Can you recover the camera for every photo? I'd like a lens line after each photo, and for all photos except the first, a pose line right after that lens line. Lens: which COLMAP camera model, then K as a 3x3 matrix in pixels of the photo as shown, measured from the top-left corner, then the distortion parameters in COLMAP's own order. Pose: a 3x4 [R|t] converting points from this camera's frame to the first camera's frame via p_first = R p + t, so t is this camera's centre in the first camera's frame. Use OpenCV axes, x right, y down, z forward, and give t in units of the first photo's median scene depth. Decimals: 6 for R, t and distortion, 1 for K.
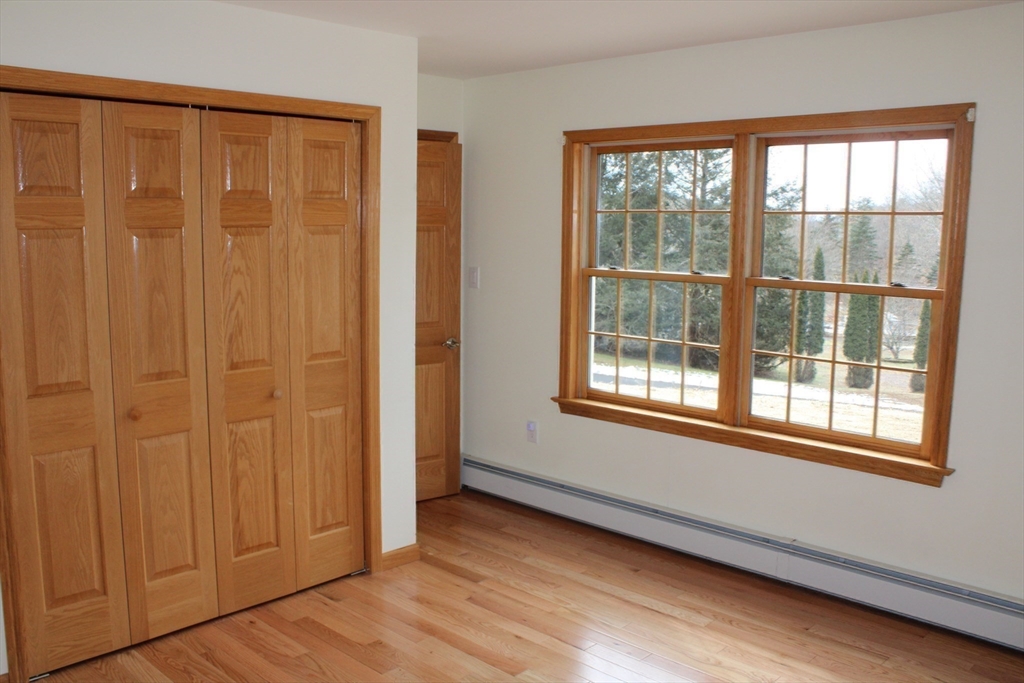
lens RADIAL K [[904.8, 0, 508.1], [0, 904.8, 338.4], [0, 0, 1]] dist [-0.127387, 0.122892]
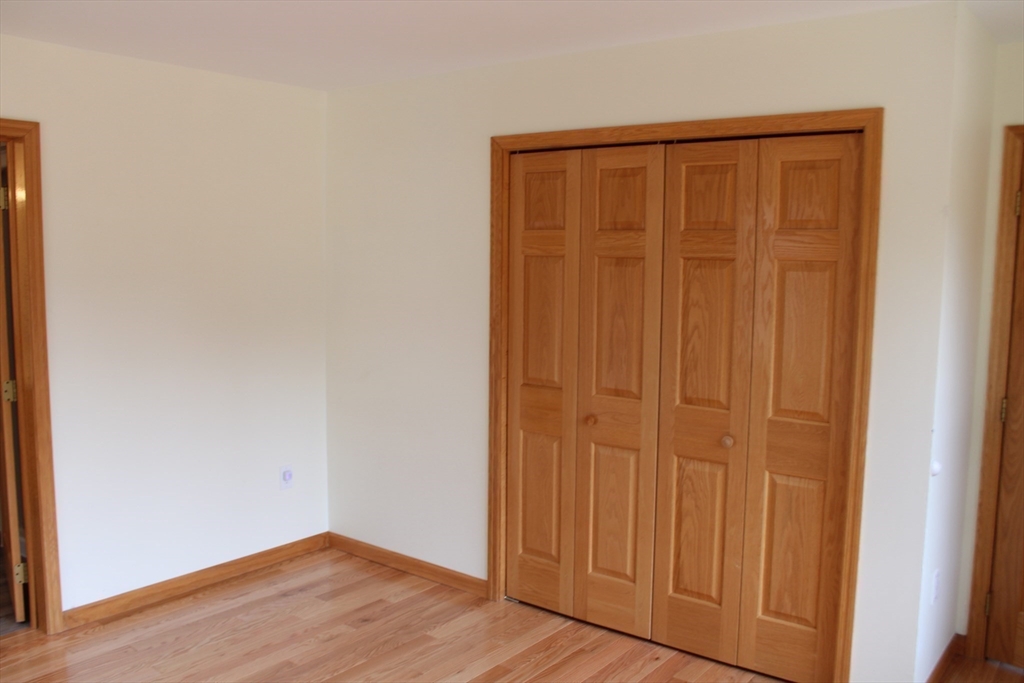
lens RADIAL K [[904.8, 0, 507.8], [0, 904.8, 344.2], [0, 0, 1]] dist [-0.127387, 0.122892]
pose [[0.107804, 0.099850, -0.989145, 0.643764], [-0.141118, 0.986406, 0.084193, -0.085273], [0.984106, 0.130510, 0.120429, 0.680398]]
